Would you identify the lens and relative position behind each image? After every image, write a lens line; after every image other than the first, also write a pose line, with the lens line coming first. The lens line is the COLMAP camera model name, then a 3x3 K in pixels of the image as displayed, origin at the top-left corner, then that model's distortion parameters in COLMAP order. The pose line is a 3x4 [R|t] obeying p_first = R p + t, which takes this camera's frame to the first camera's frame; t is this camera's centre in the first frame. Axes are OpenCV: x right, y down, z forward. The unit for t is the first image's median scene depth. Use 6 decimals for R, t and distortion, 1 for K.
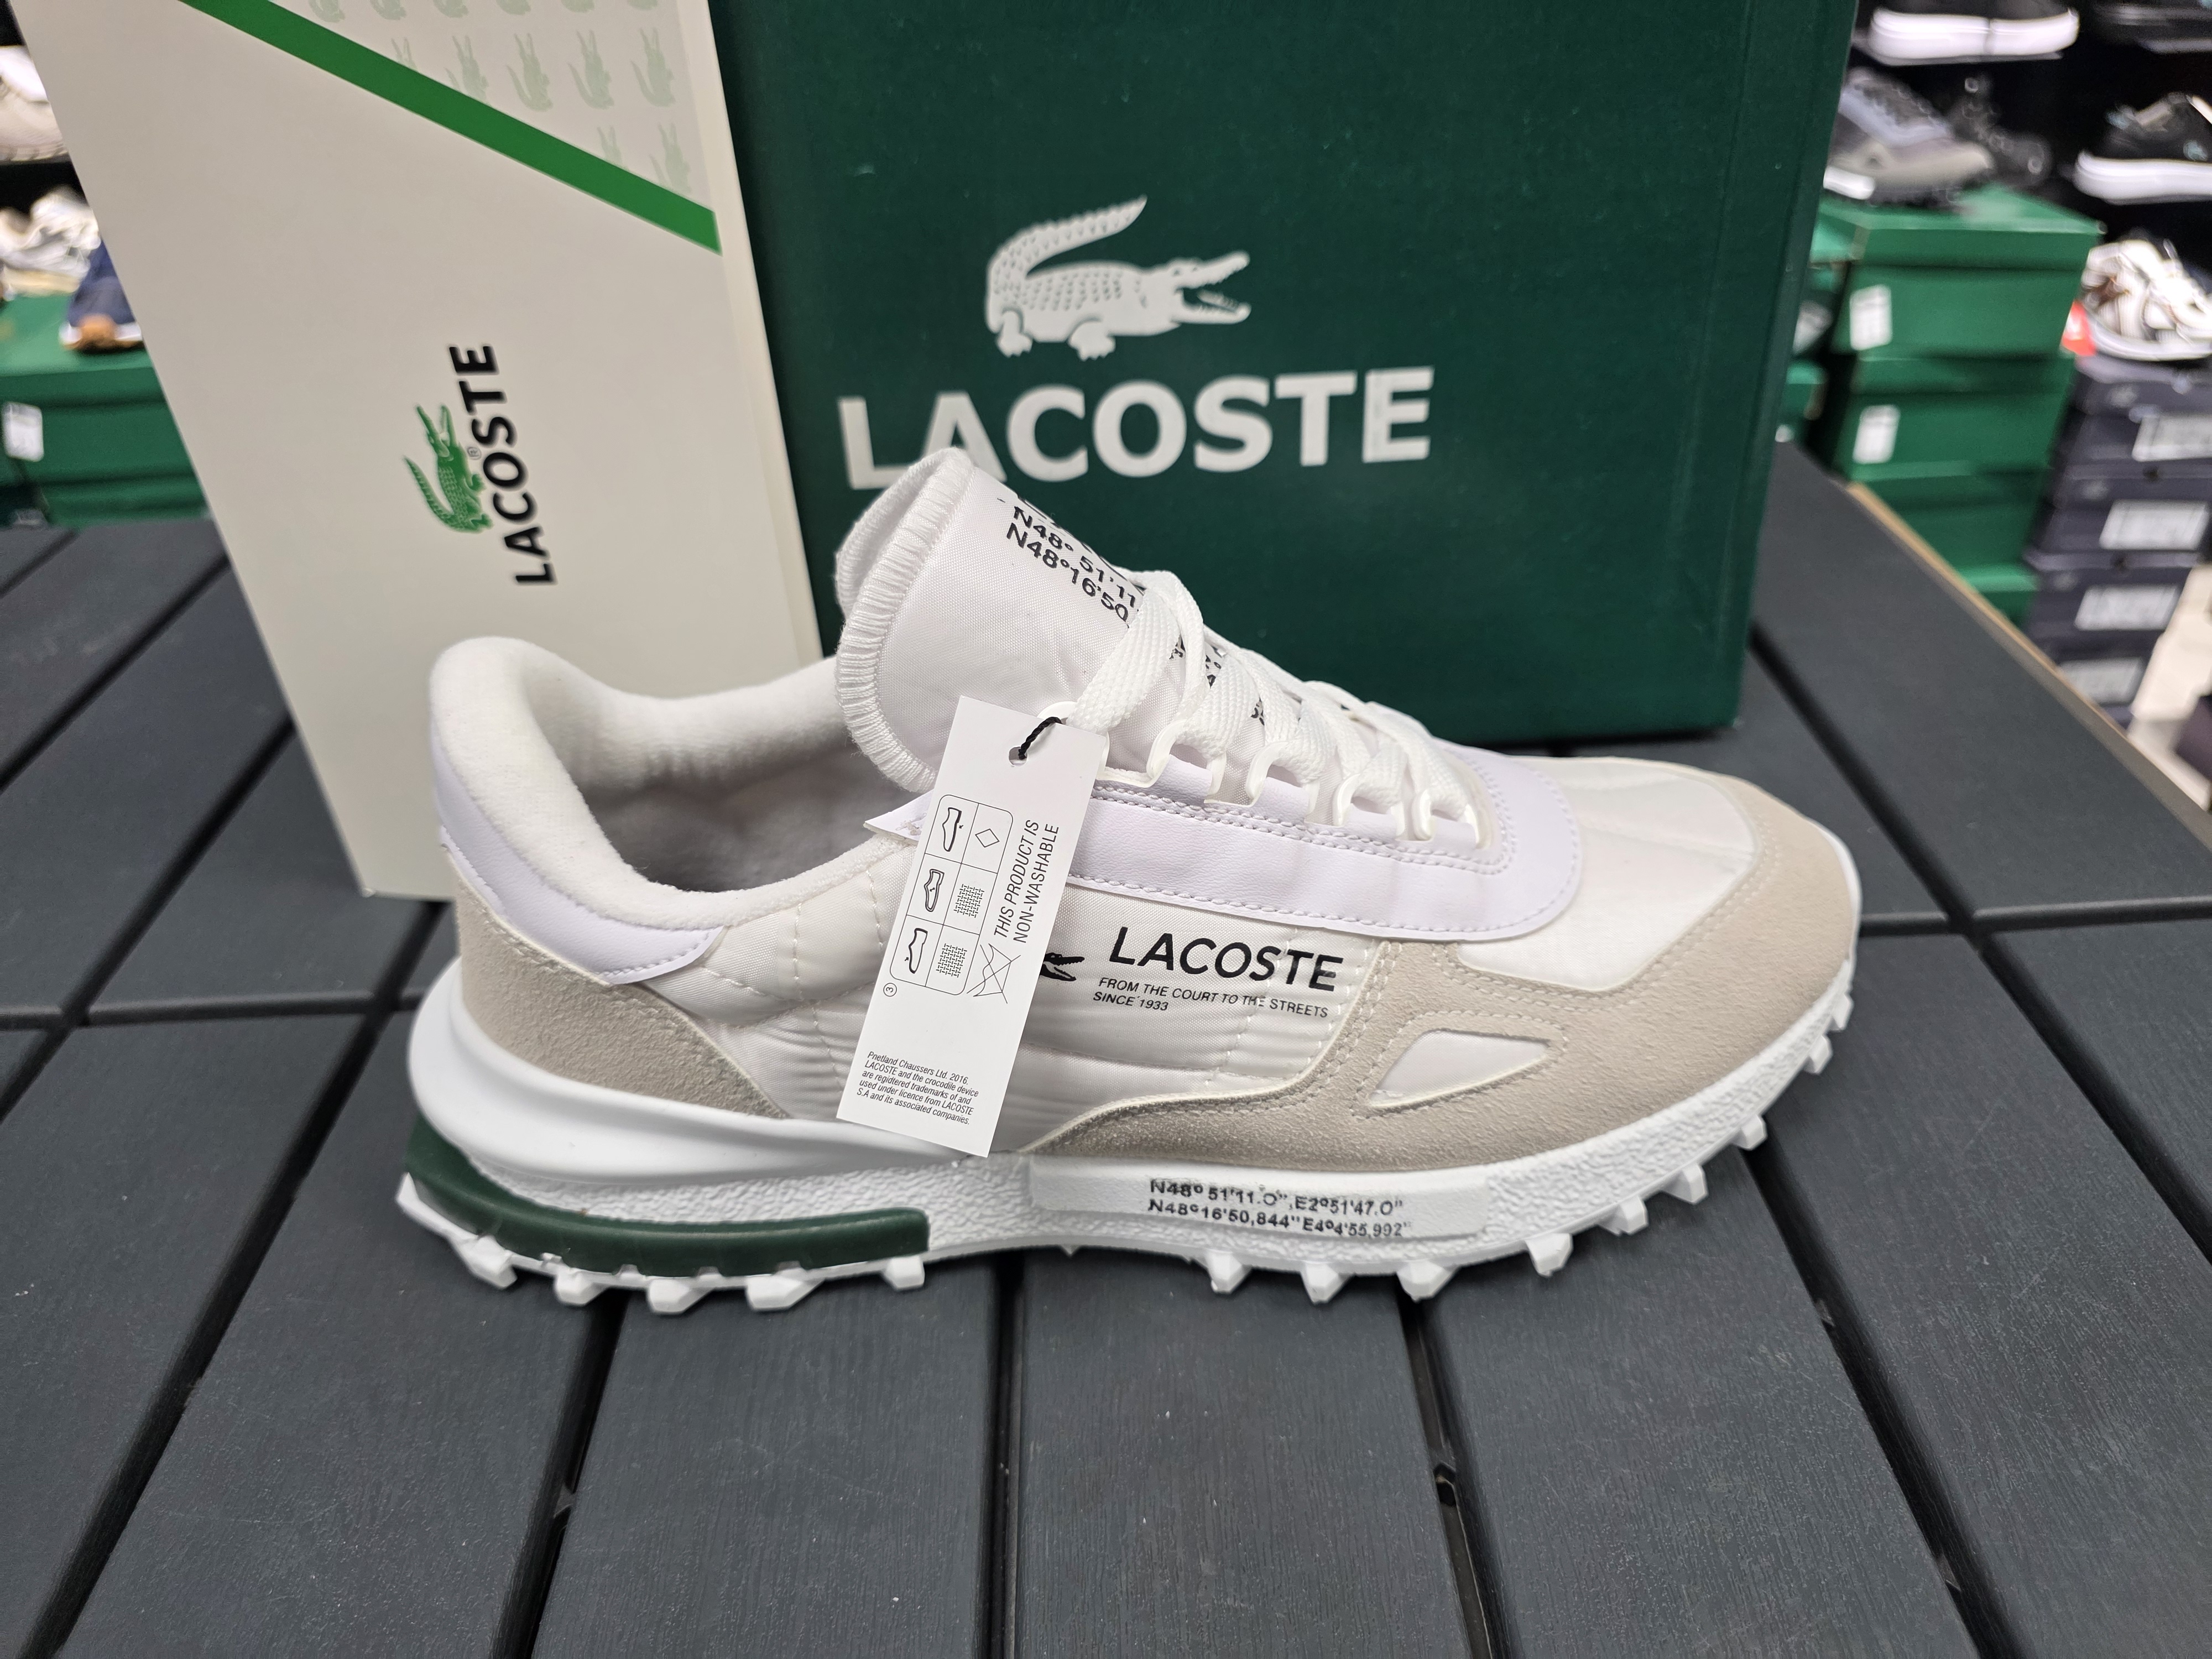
lens RADIAL K [[1661.5, 0, 1127.4], [0, 1661.5, 840.7], [0, 0, 1]] dist [-0.010371, -0.007593]
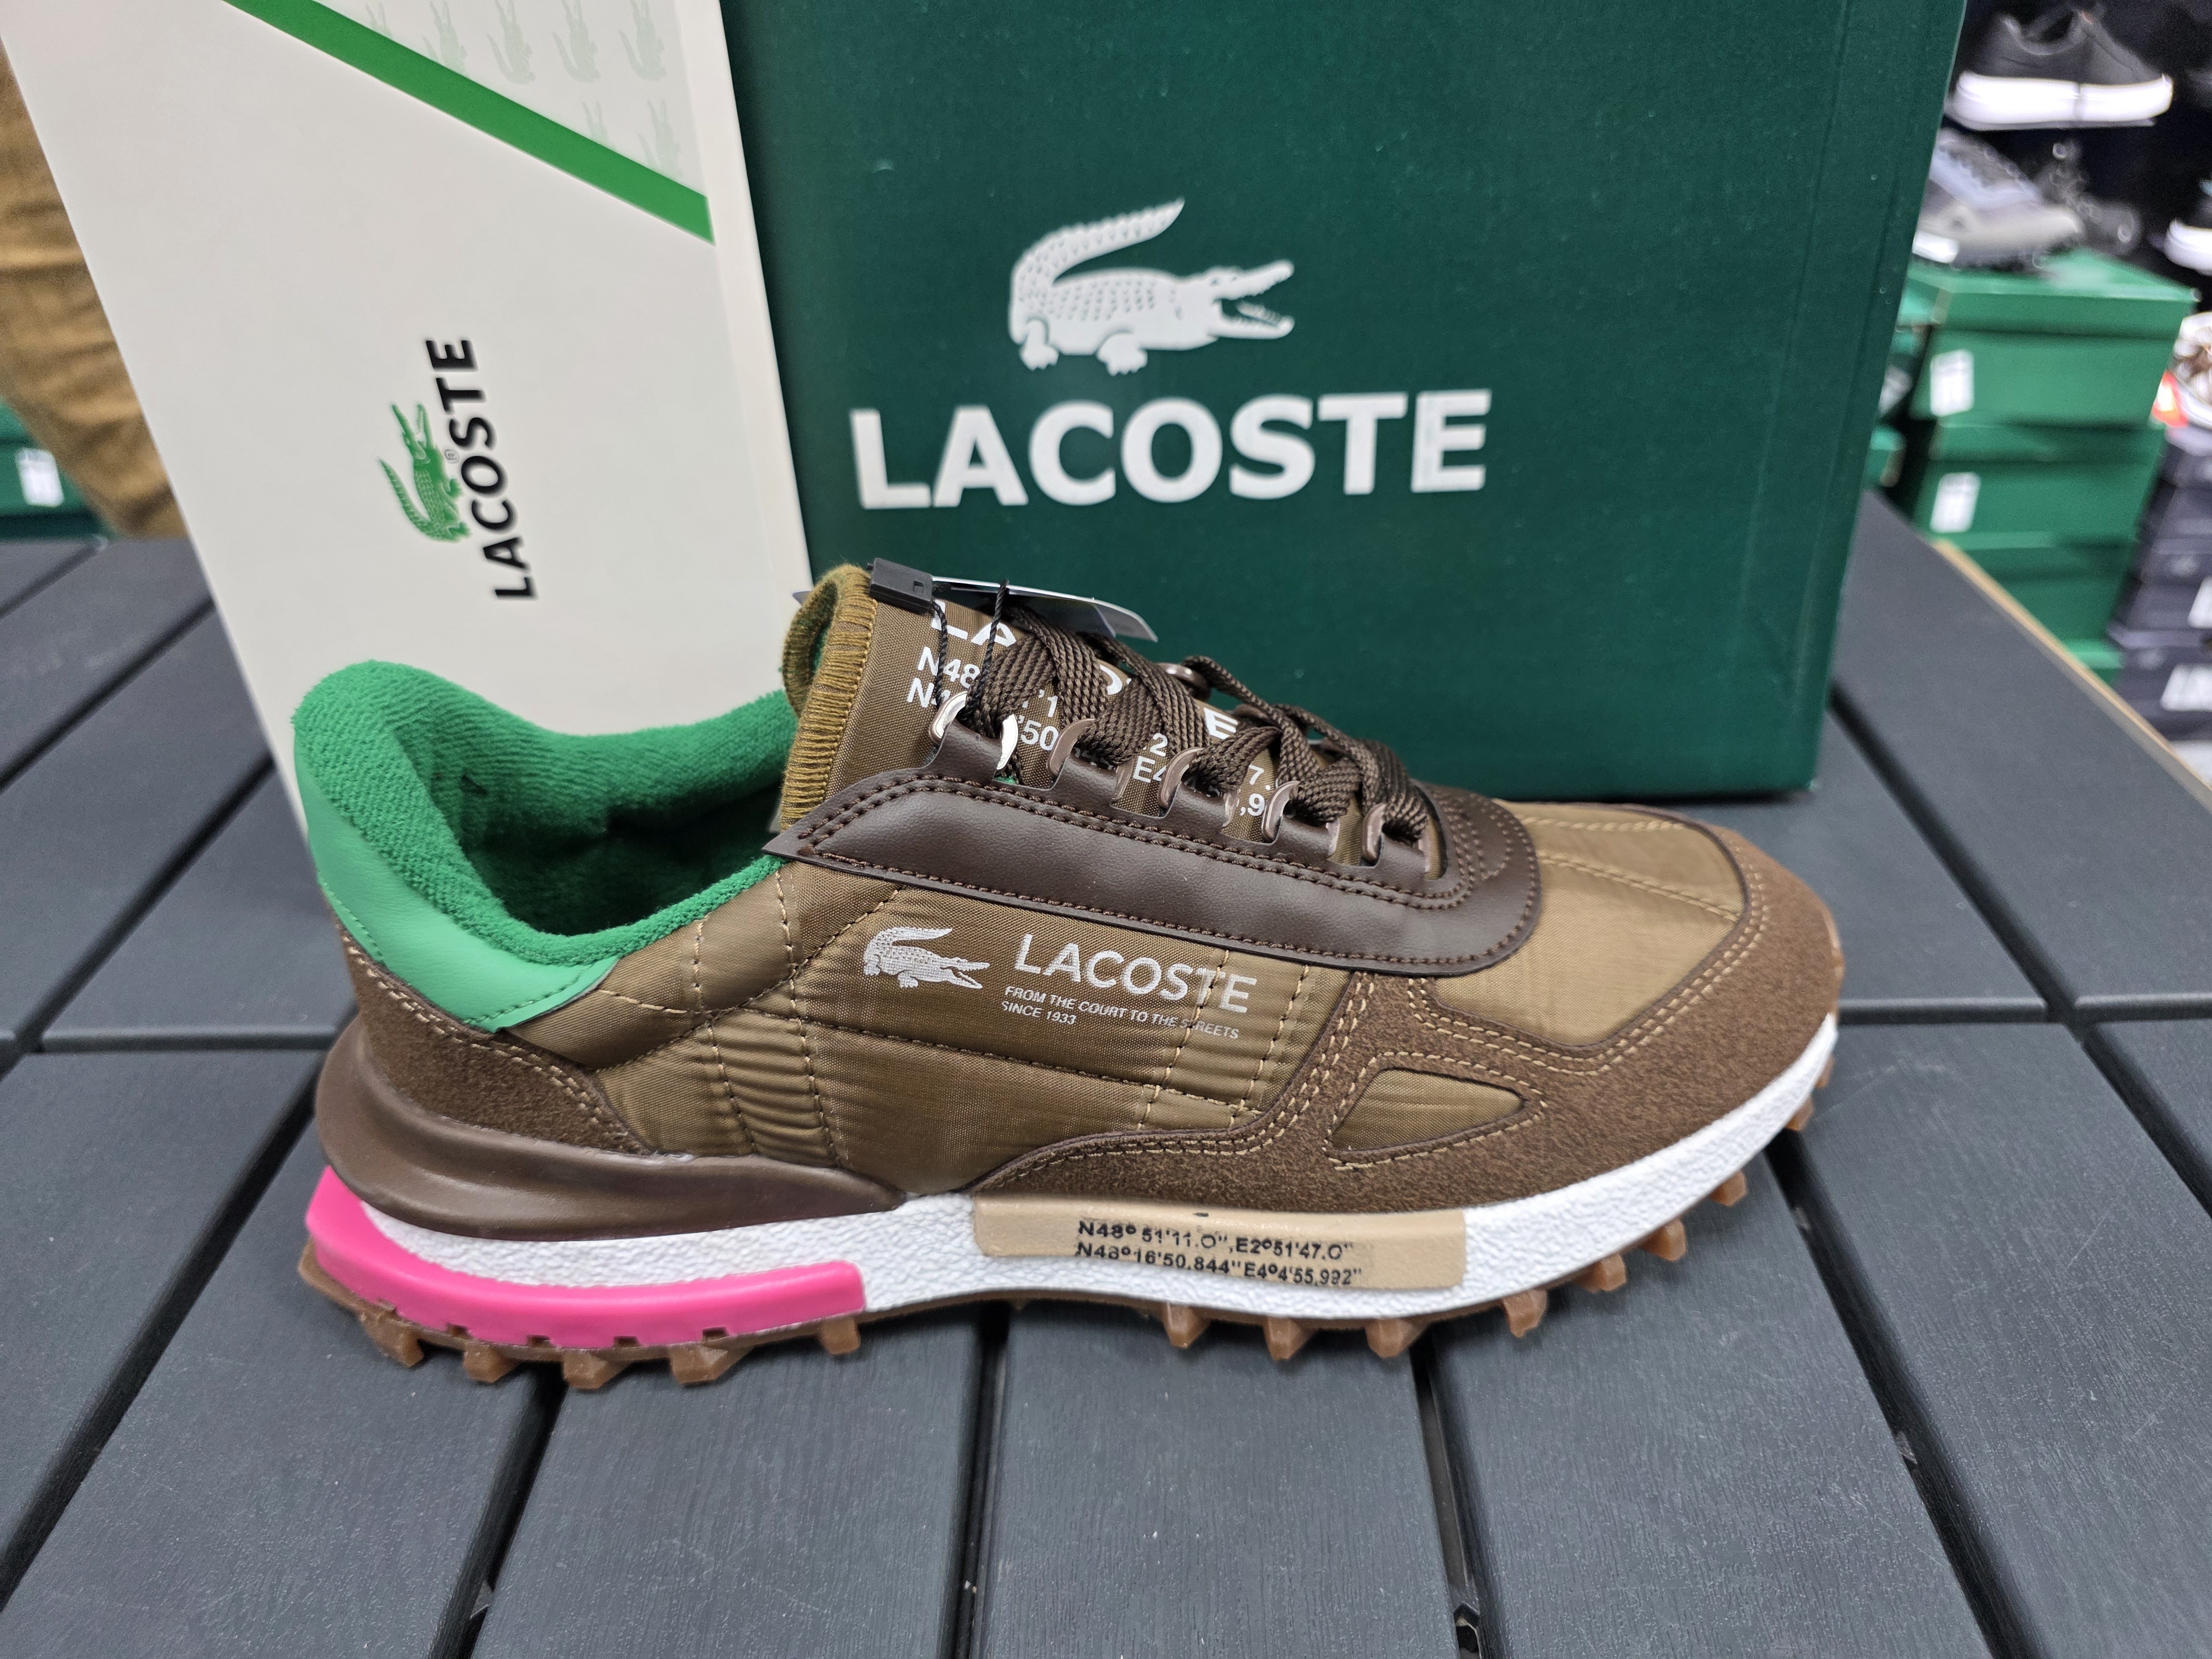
lens RADIAL K [[1656.9, 0, 1118.2], [0, 1656.9, 858.5], [0, 0, 1]] dist [-0.017095, -0.000693]
pose [[0.998800, 0.030150, -0.038597, 0.023973], [-0.031089, 0.999229, -0.023957, 0.004922], [0.037845, 0.025128, 0.998968, 0.091479]]
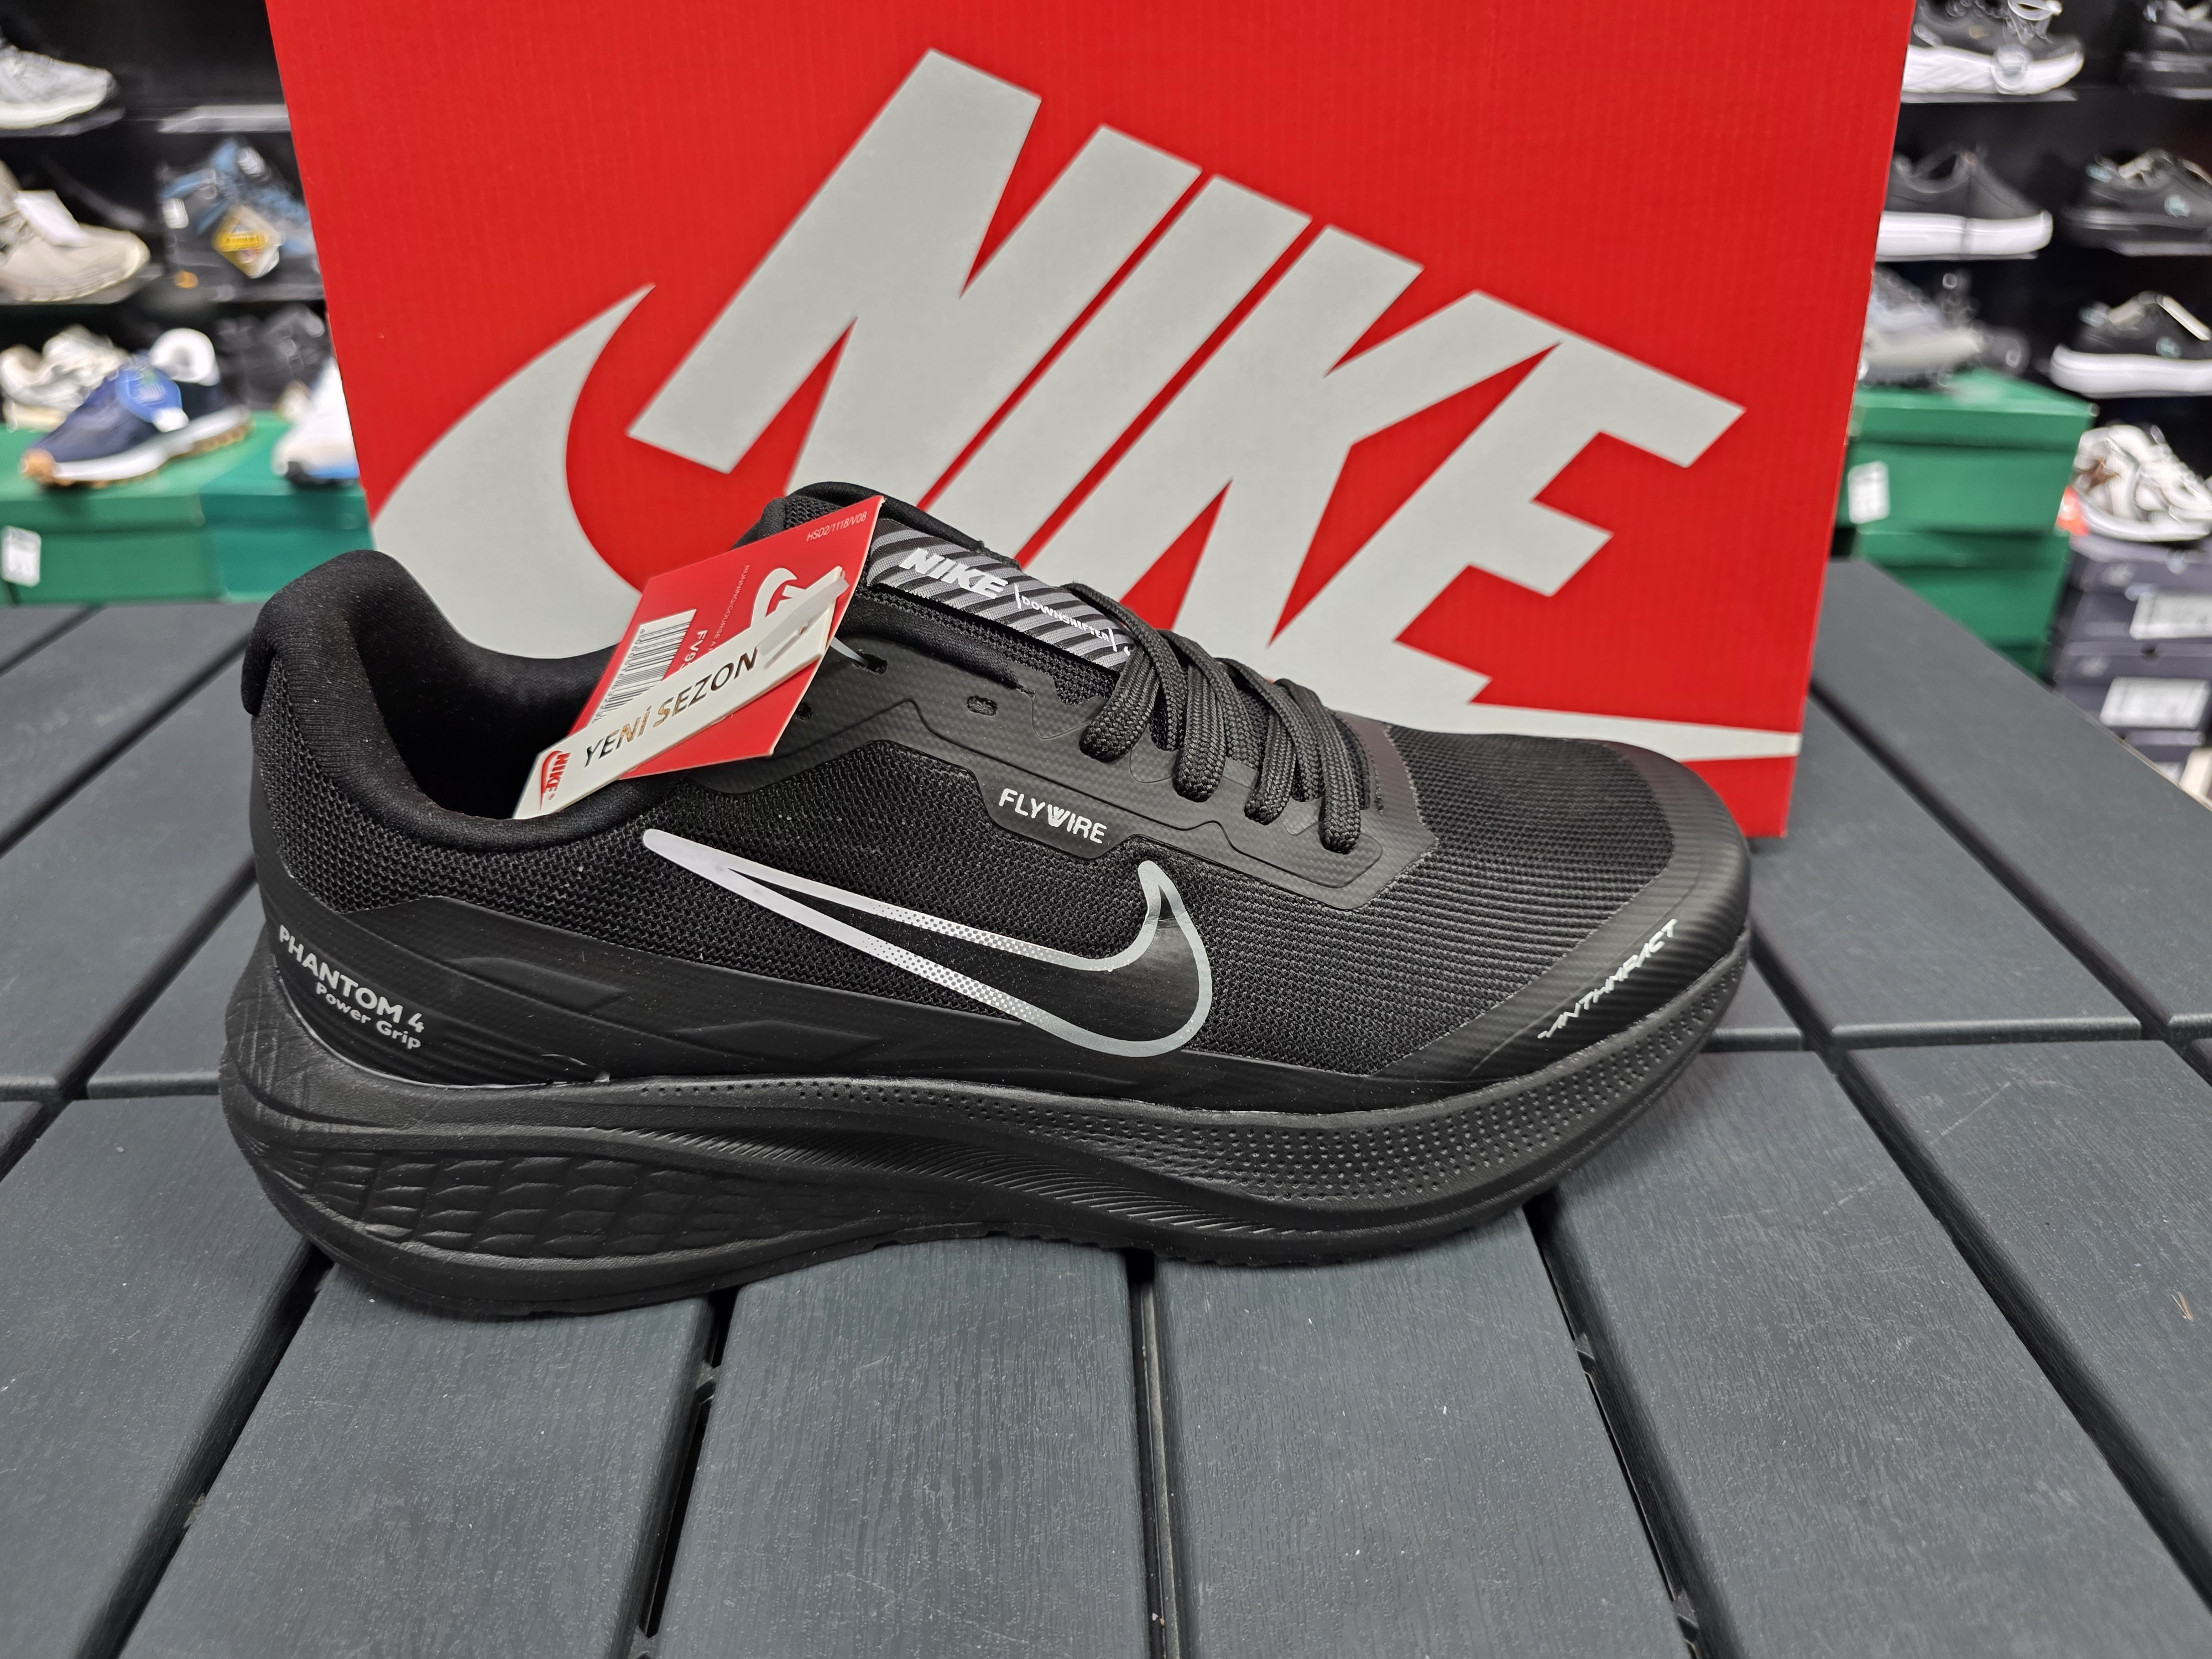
lens RADIAL K [[1660.5, 0, 1095.5], [0, 1660.5, 832.1], [0, 0, 1]] dist [-0.006926, -0.008777]
pose [[0.999706, 0.022507, 0.008973, -0.108425], [-0.021311, 0.992978, -0.116363, 0.070387], [-0.011529, 0.116138, 0.993166, 0.100565]]
